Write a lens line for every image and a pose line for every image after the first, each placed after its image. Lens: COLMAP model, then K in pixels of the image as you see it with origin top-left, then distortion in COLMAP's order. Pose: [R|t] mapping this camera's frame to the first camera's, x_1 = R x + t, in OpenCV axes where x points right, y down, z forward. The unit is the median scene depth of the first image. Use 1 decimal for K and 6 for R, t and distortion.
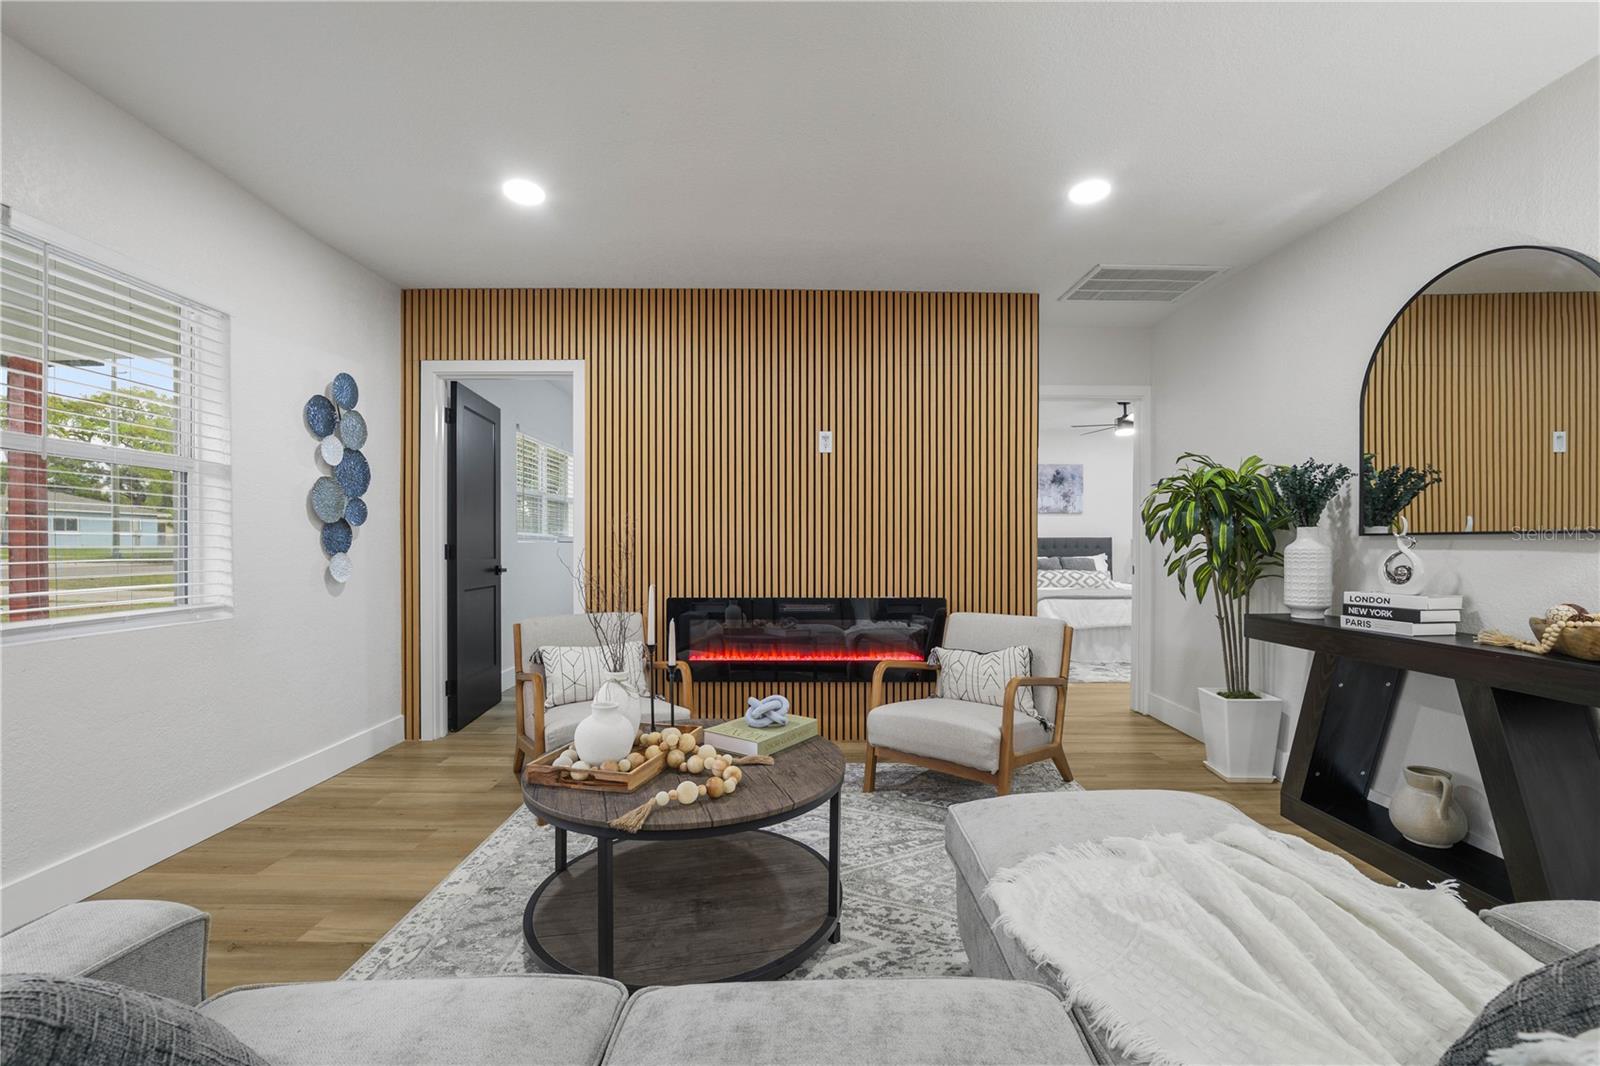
lens RADIAL K [[664.3, 0, 812.3], [0, 664.3, 547.0], [0, 0, 1]] dist [-0.012727, -0.000008]
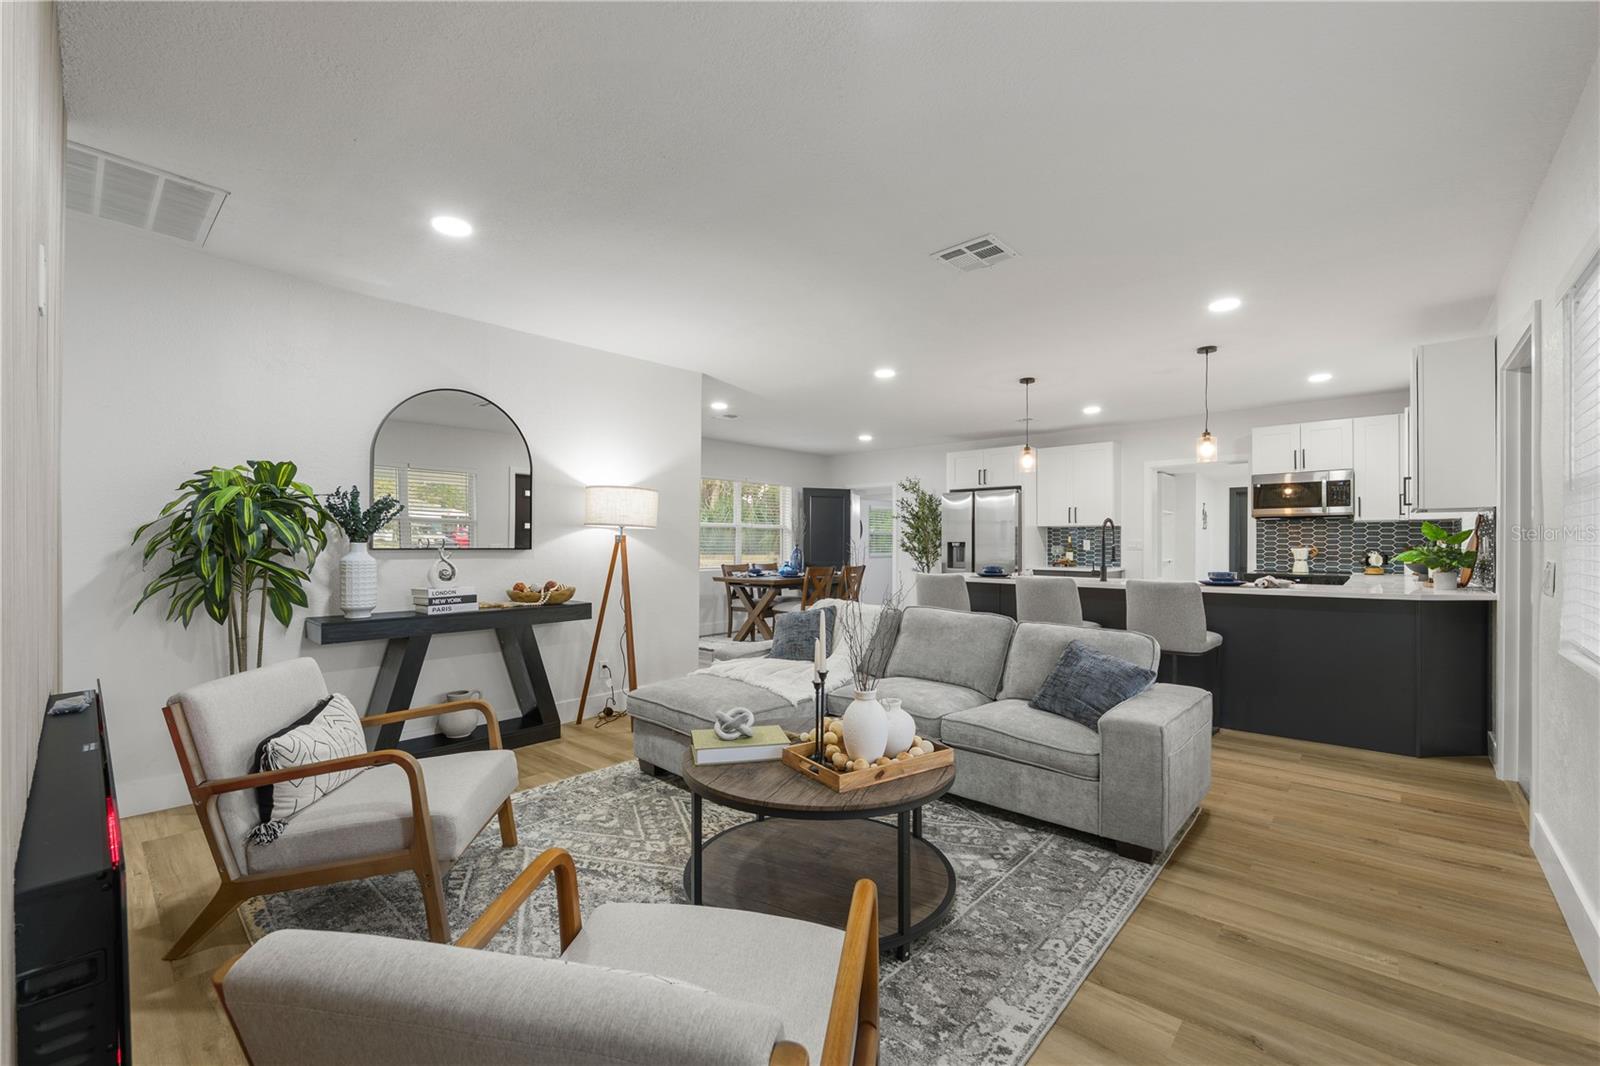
lens RADIAL K [[666.4, 0, 805.3], [0, 666.4, 550.8], [0, 0, 1]] dist [-0.017656, -0.000158]
pose [[-0.738751, -0.009502, 0.673911, -0.611715], [0.000630, 0.999890, 0.014790, -0.029837], [-0.673978, 0.011351, -0.738664, 1.214033]]
